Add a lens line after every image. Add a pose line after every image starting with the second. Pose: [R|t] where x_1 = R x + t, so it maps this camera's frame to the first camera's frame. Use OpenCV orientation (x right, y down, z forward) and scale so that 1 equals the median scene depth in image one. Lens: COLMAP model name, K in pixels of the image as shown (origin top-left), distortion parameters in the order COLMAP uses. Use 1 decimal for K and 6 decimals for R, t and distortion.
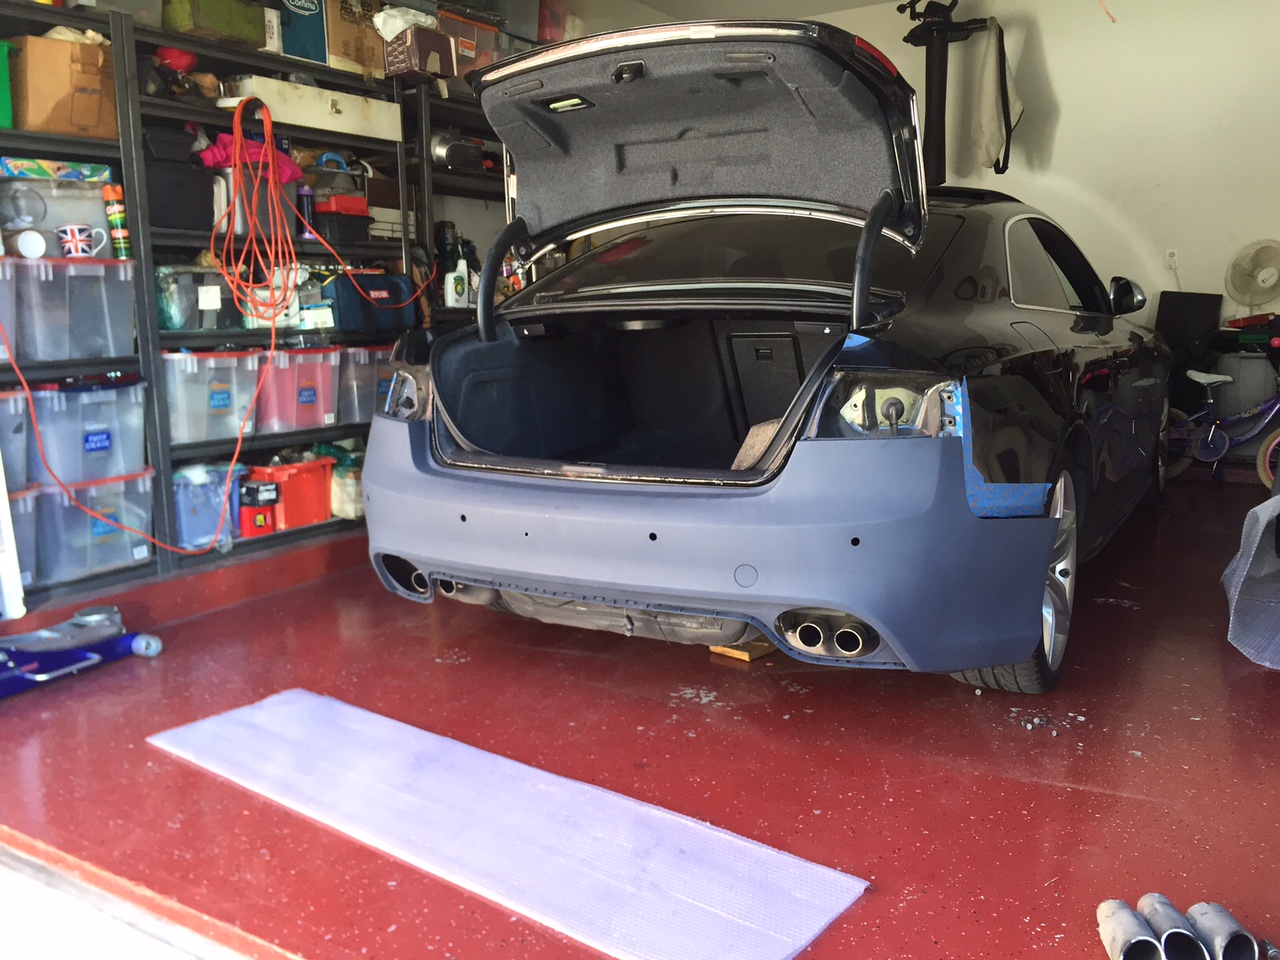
lens RADIAL K [[1089.7, 0, 639.1], [0, 1089.7, 476.8], [0, 0, 1]] dist [0.070283, -0.092078]
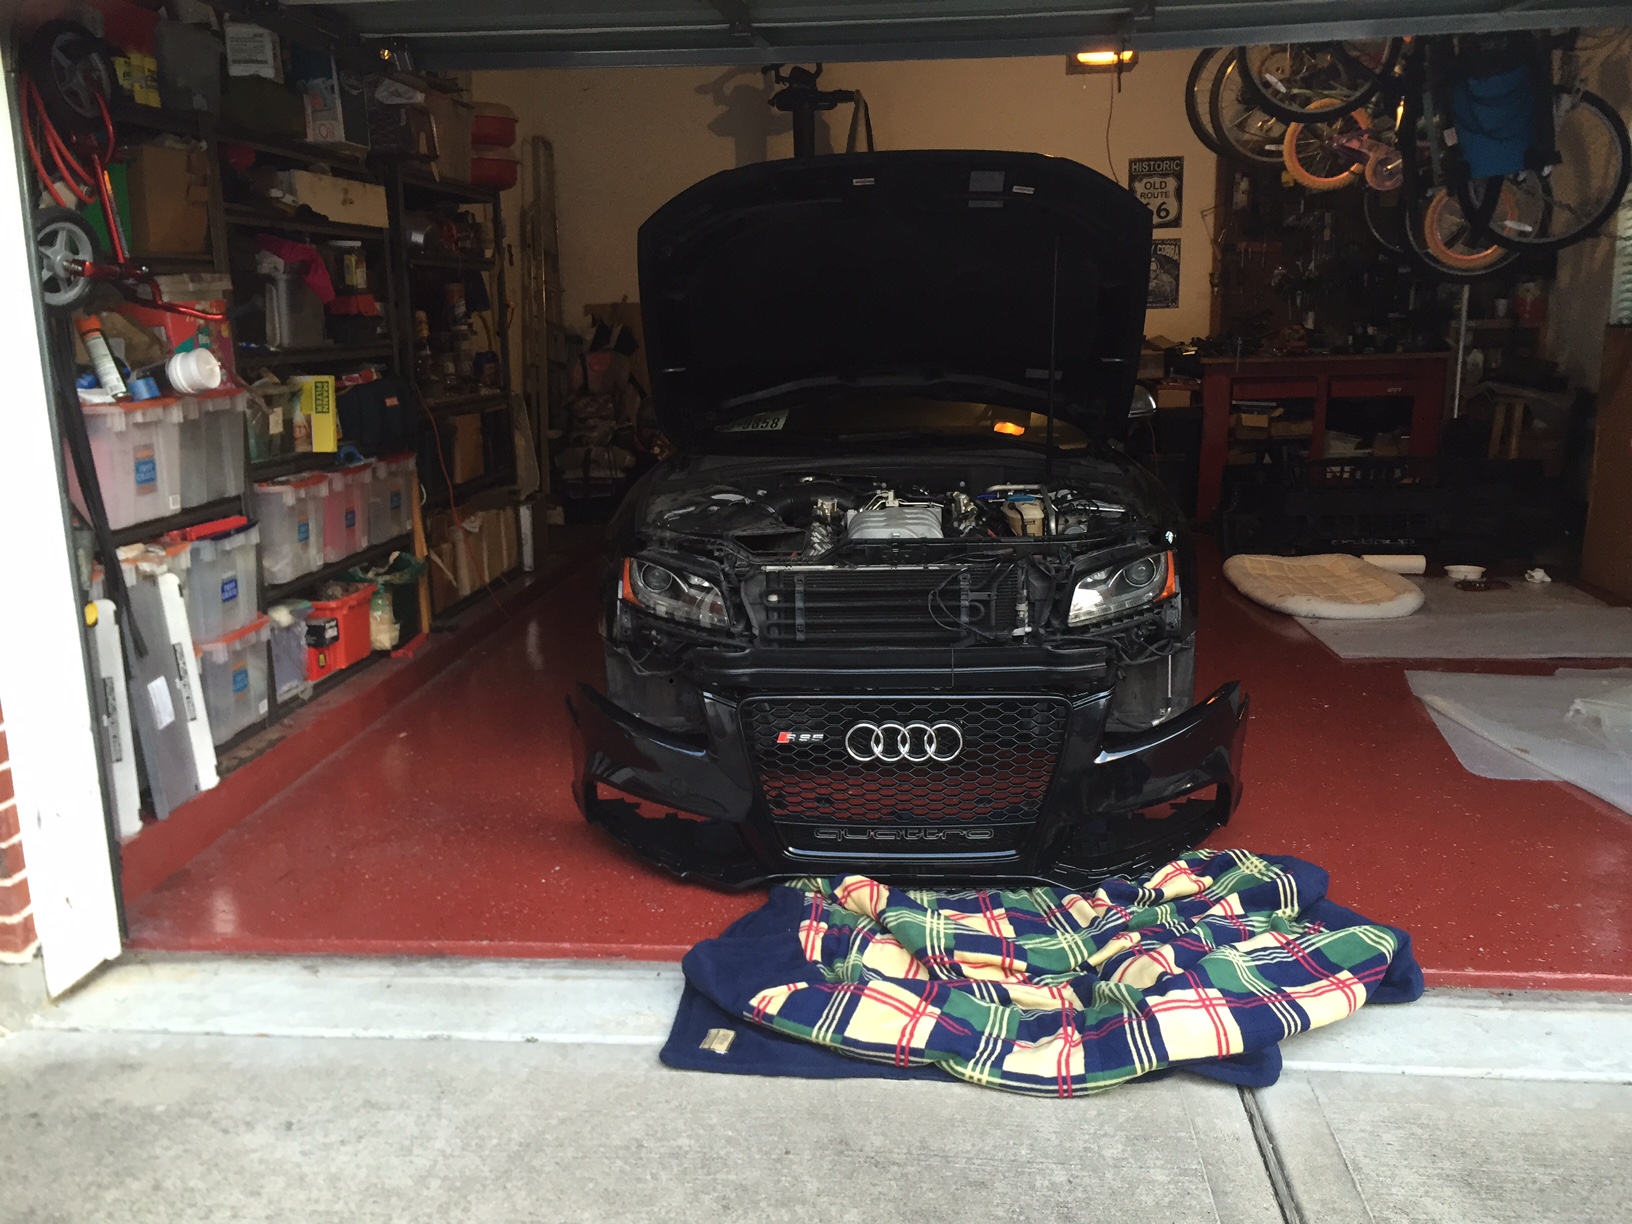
lens RADIAL K [[1389.3, 0, 822.7], [0, 1389.3, 611.7], [0, 0, 1]] dist [0.070283, -0.092078]
pose [[0.892862, -0.090148, 0.441215, -0.500740], [0.066252, 0.995393, 0.069307, -0.055096], [-0.445430, -0.032650, 0.894721, -0.228457]]
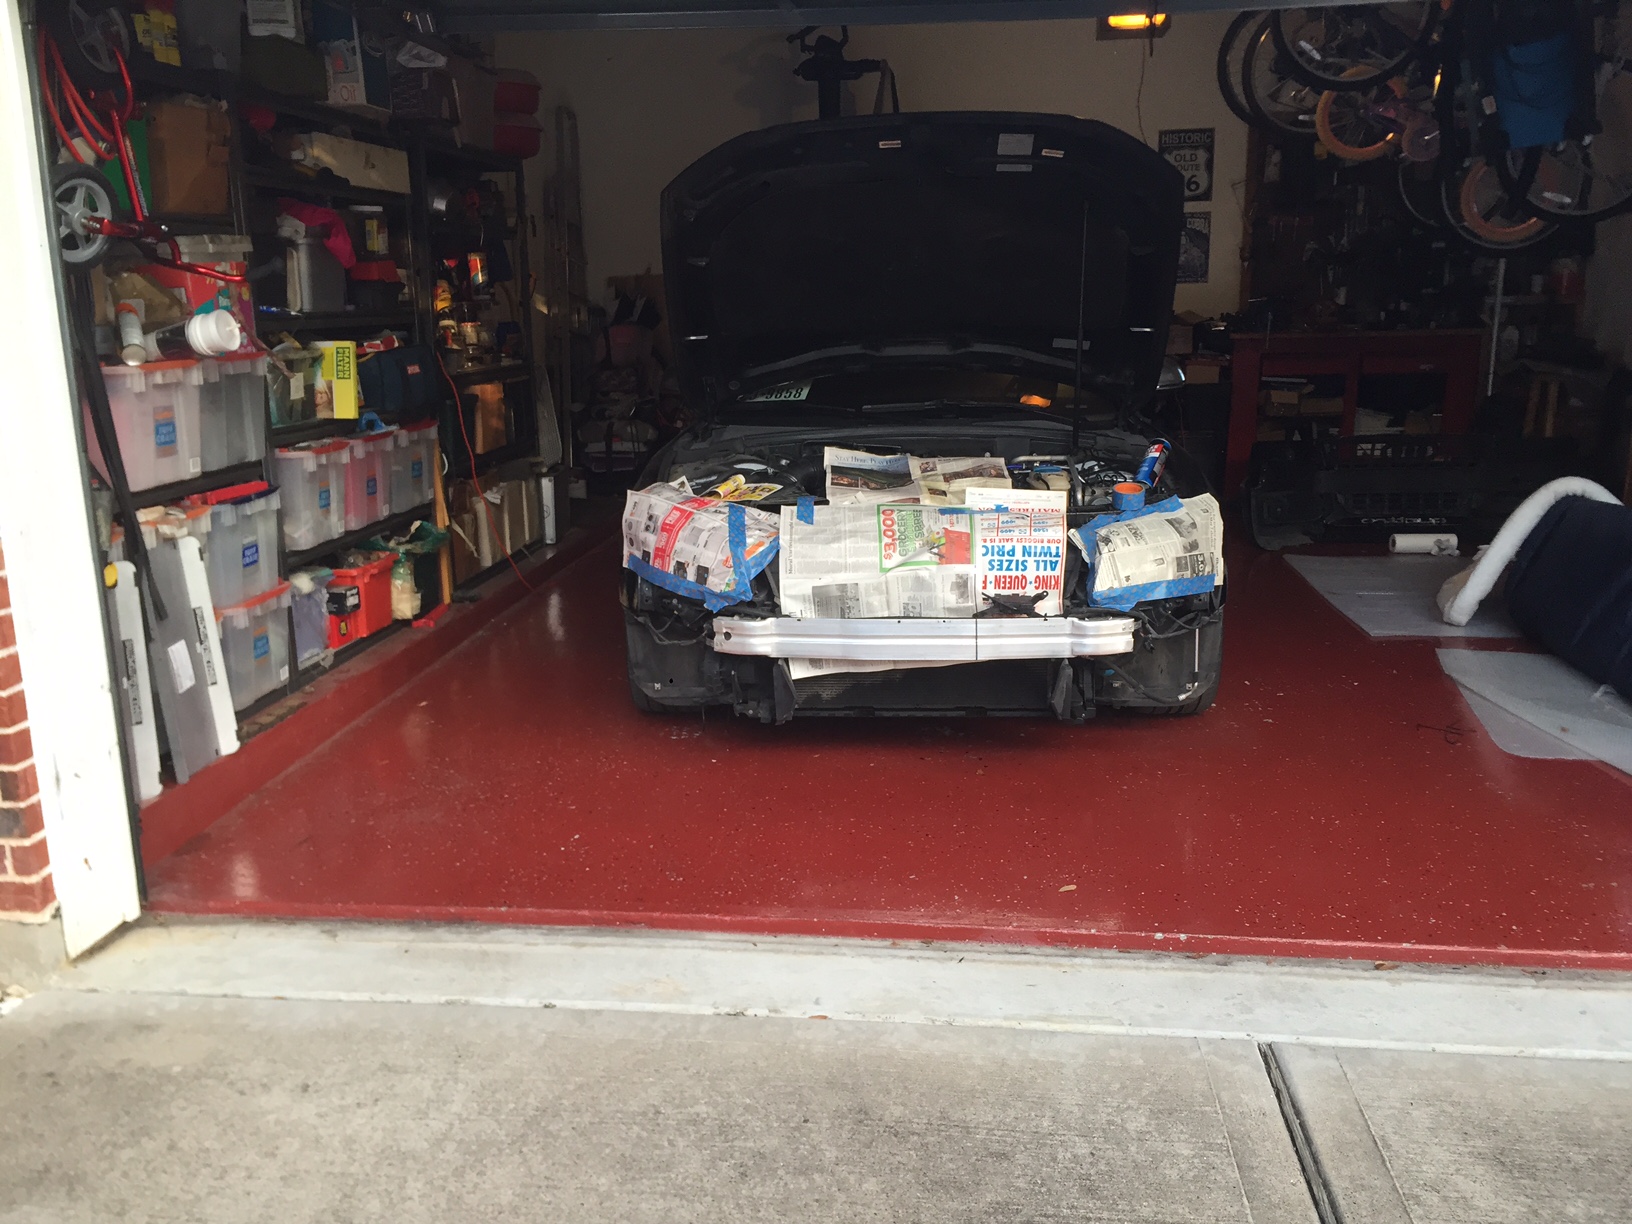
lens RADIAL K [[1389.3, 0, 820.2], [0, 1389.3, 609.9], [0, 0, 1]] dist [0.070283, -0.092078]
pose [[0.901277, -0.089782, 0.423839, -0.496235], [0.061438, 0.994891, 0.080102, -0.045210], [-0.428865, -0.046154, 0.902189, -0.218566]]
